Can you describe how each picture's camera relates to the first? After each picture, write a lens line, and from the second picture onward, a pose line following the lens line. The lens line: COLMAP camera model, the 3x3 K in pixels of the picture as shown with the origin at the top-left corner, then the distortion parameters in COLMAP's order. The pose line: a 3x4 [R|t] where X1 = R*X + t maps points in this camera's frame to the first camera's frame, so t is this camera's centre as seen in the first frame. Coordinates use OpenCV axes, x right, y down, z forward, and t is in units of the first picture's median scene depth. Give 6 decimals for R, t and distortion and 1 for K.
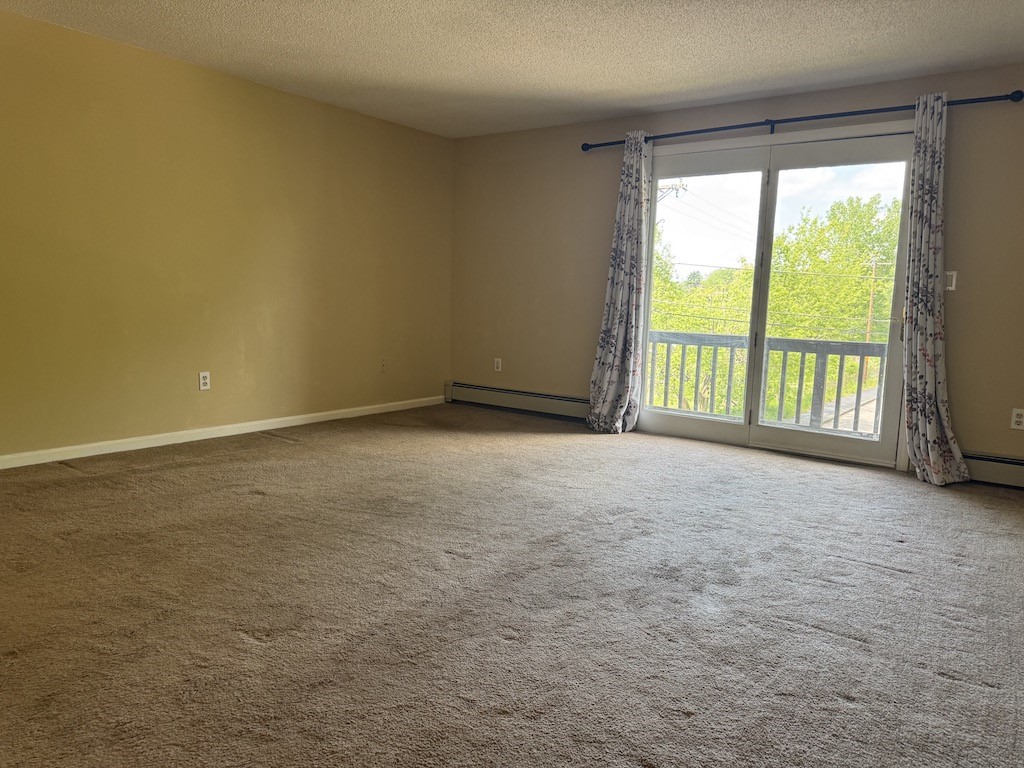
lens RADIAL K [[721.6, 0, 512.6], [0, 721.6, 390.0], [0, 0, 1]] dist [0.088178, -0.111380]
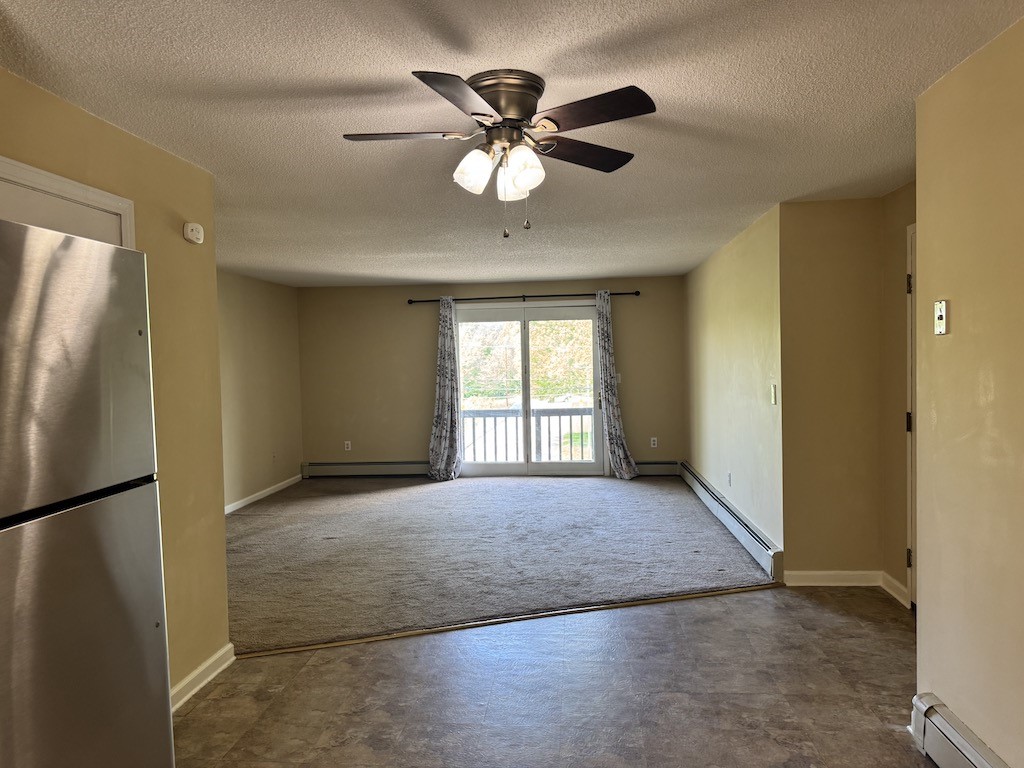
lens RADIAL K [[721.6, 0, 512.6], [0, 721.6, 390.0], [0, 0, 1]] dist [0.088178, -0.111380]
pose [[0.851984, -0.075118, 0.518152, -0.578599], [0.116873, 0.991969, -0.048363, -0.045431], [-0.510357, 0.101762, 0.853920, -0.465069]]
